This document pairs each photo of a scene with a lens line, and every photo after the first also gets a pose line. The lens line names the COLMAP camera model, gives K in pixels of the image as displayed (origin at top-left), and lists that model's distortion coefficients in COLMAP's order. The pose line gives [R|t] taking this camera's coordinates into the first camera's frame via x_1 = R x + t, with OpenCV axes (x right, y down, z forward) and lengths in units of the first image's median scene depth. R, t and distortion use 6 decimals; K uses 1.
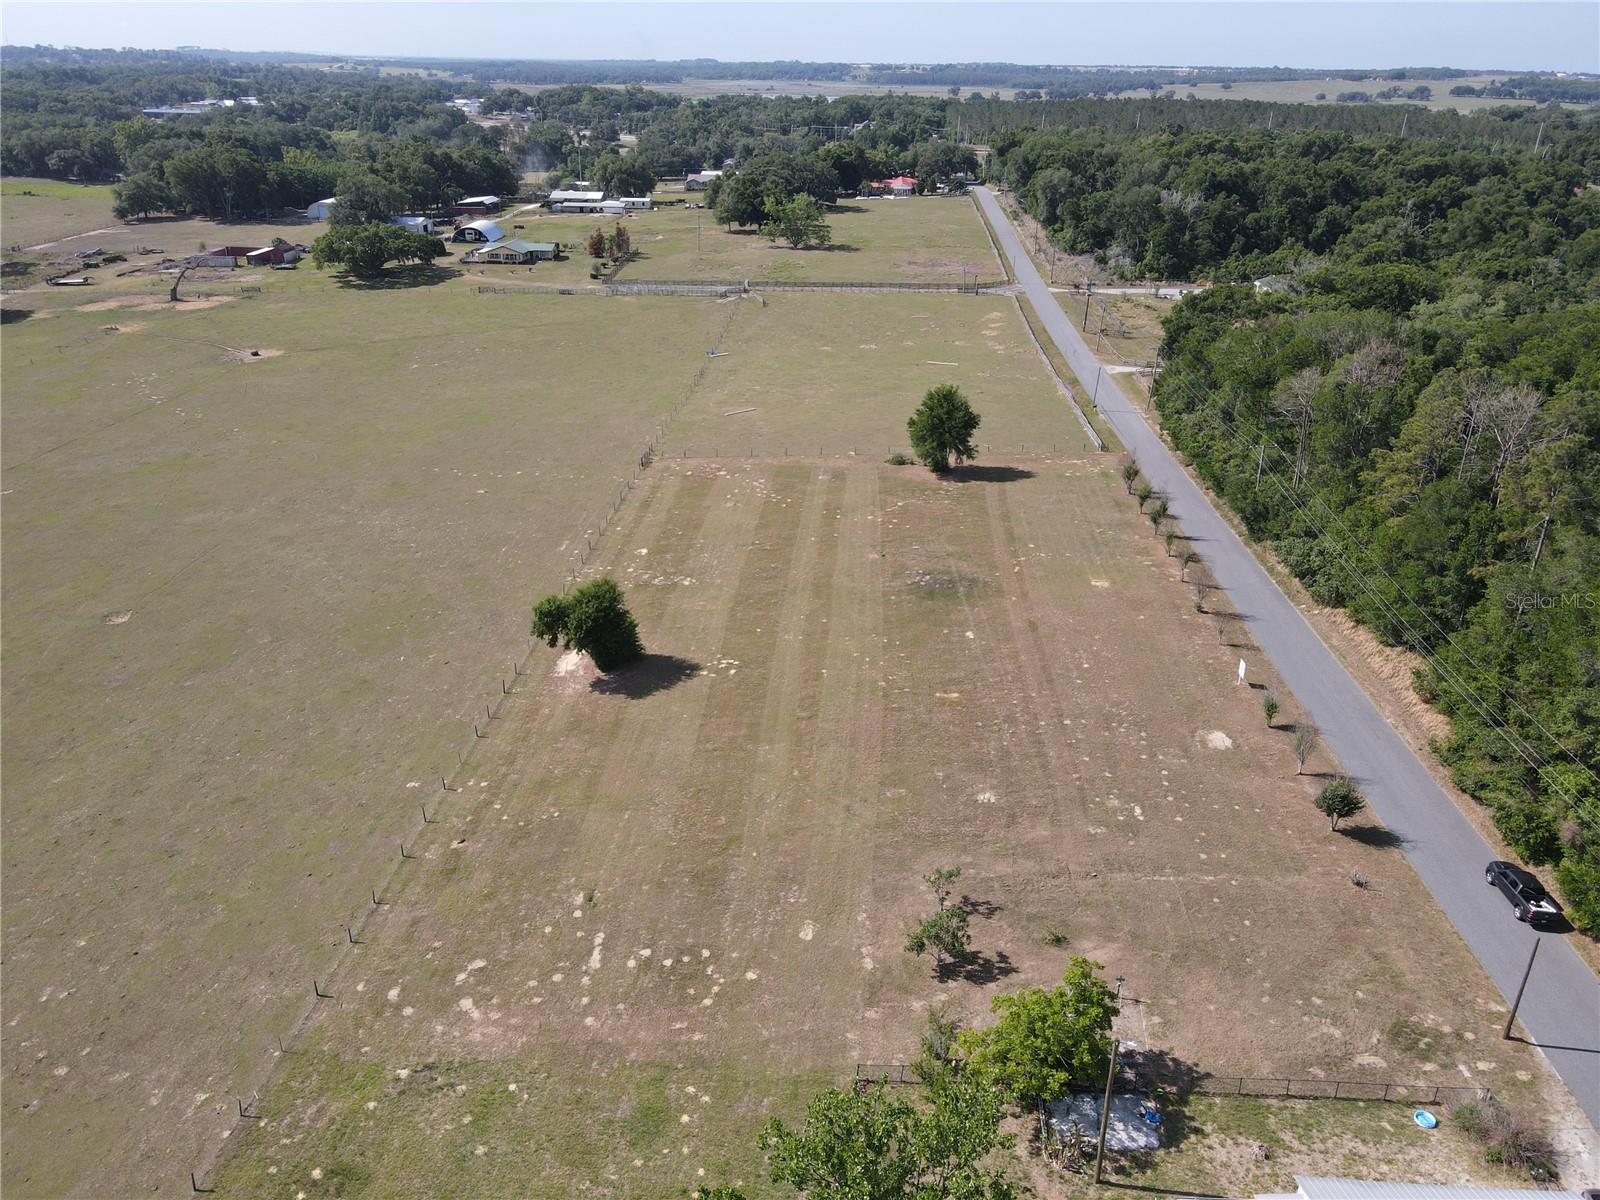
lens RADIAL K [[1180.5, 0, 789.2], [0, 1180.5, 595.6], [0, 0, 1]] dist [0.001170, 0.019820]
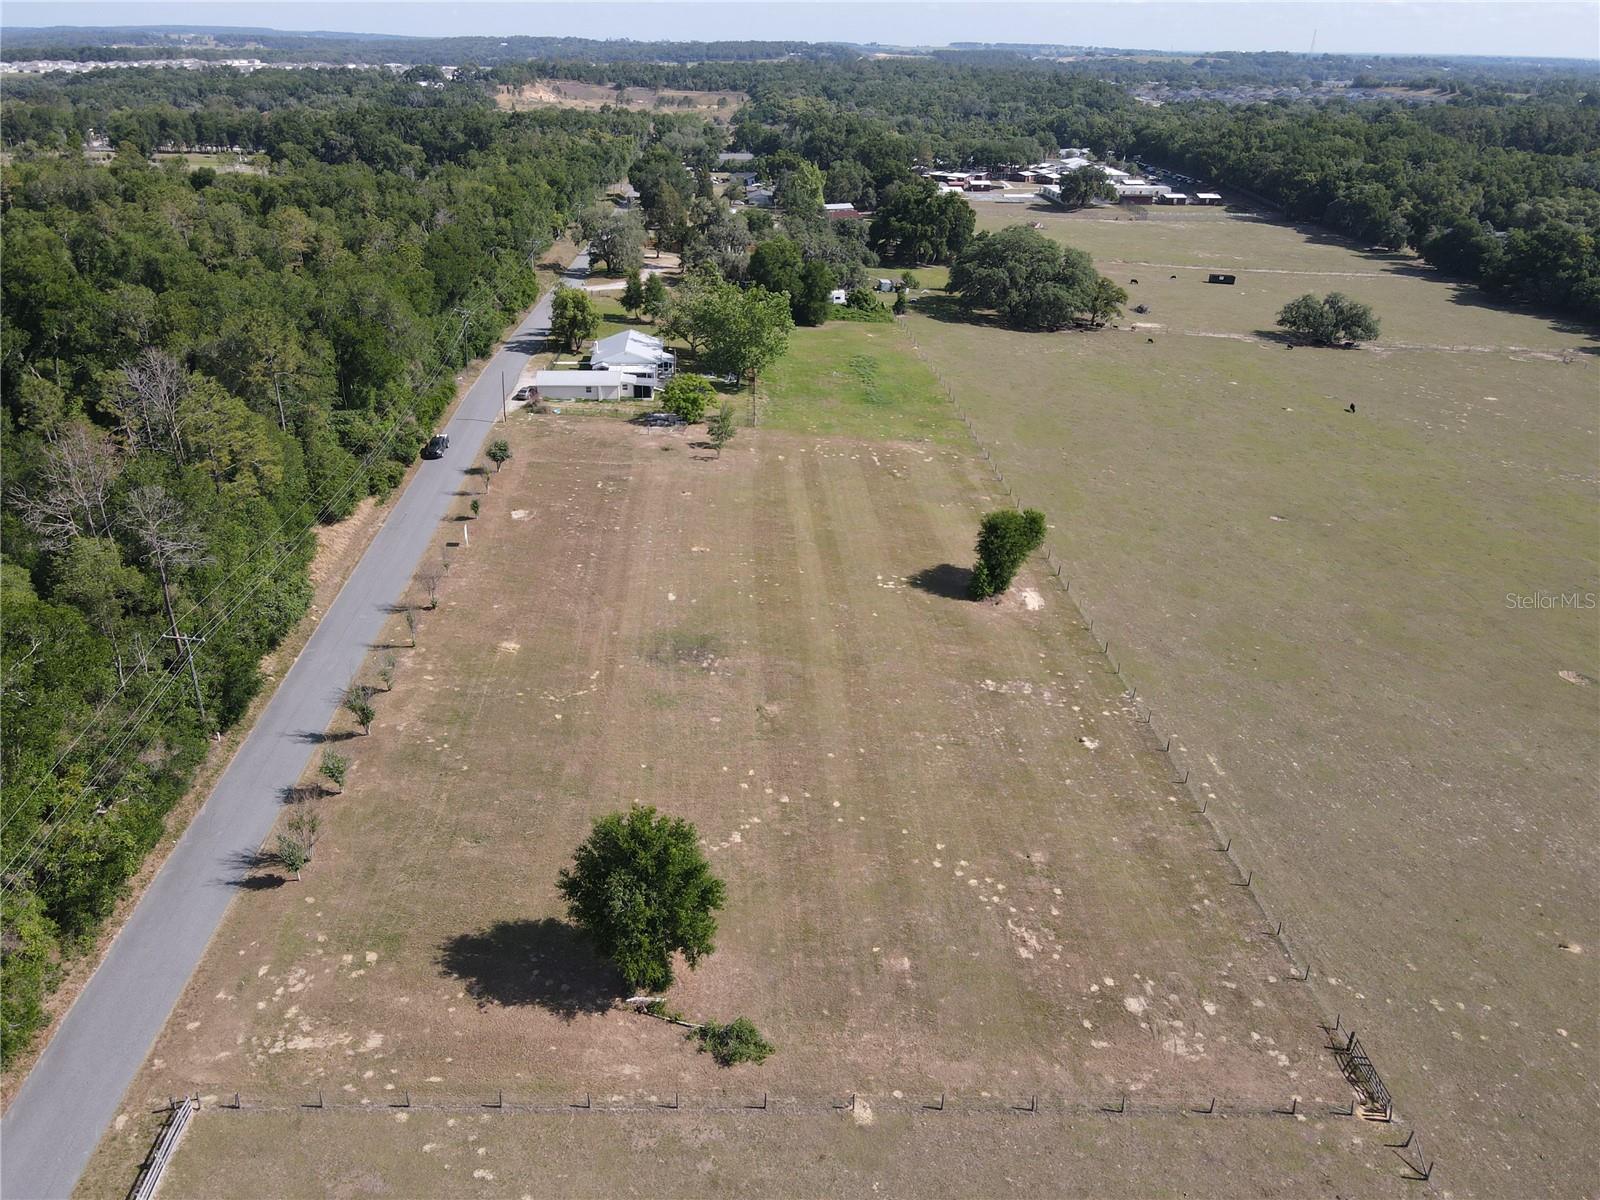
lens RADIAL K [[1180.5, 0, 790.2], [0, 1180.5, 598.4], [0, 0, 1]] dist [0.001170, 0.019820]
pose [[-0.991789, 0.028301, -0.124712, 0.128356], [-0.077162, 0.645244, 0.760070, -0.551826], [0.101980, 0.763452, -0.637763, 1.201054]]
